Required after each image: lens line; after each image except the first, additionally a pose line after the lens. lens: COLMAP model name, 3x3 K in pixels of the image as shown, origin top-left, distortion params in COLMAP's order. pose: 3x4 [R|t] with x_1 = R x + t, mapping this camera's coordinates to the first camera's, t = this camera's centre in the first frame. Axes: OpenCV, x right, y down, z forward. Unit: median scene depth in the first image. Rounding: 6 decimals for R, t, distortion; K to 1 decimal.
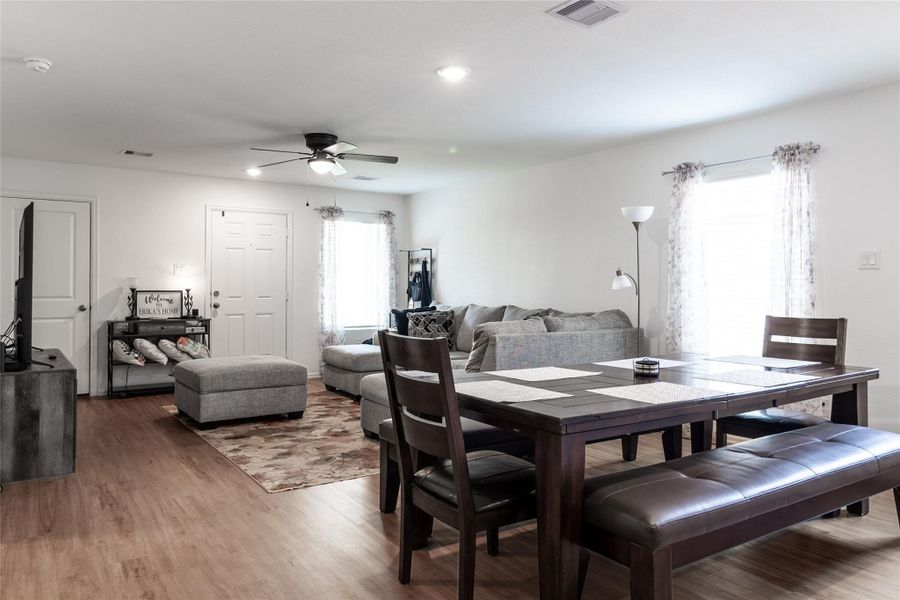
lens RADIAL K [[627.9, 0, 450.6], [0, 627.9, 283.0], [0, 0, 1]] dist [-0.000136, 0.000366]
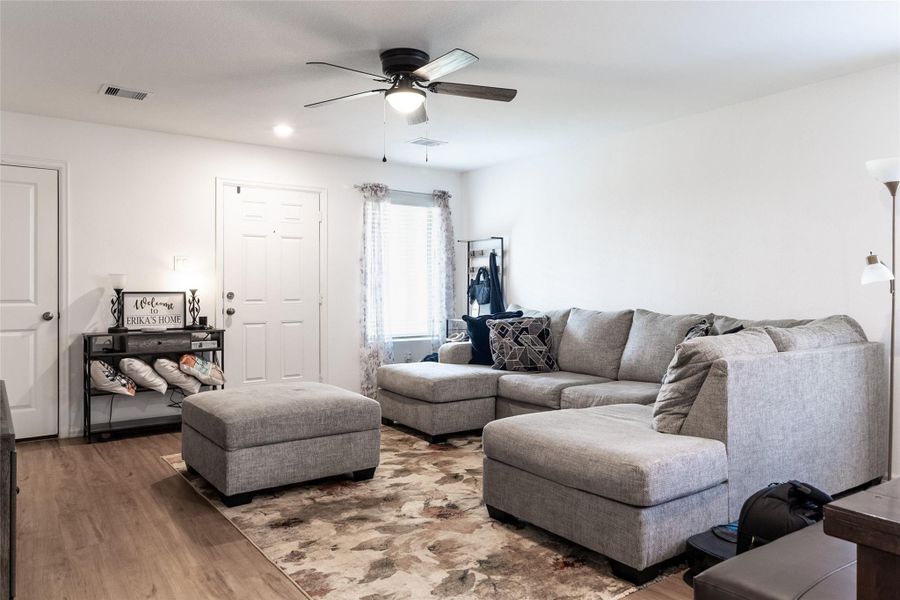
lens RADIAL K [[618.1, 0, 449.2], [0, 618.1, 288.8], [0, 0, 1]] dist [-0.000673, -0.001522]
pose [[0.999673, -0.004499, 0.025160, -0.140548], [0.004405, 0.999983, 0.003801, 0.007653], [-0.025177, -0.003689, 0.999676, 0.274624]]
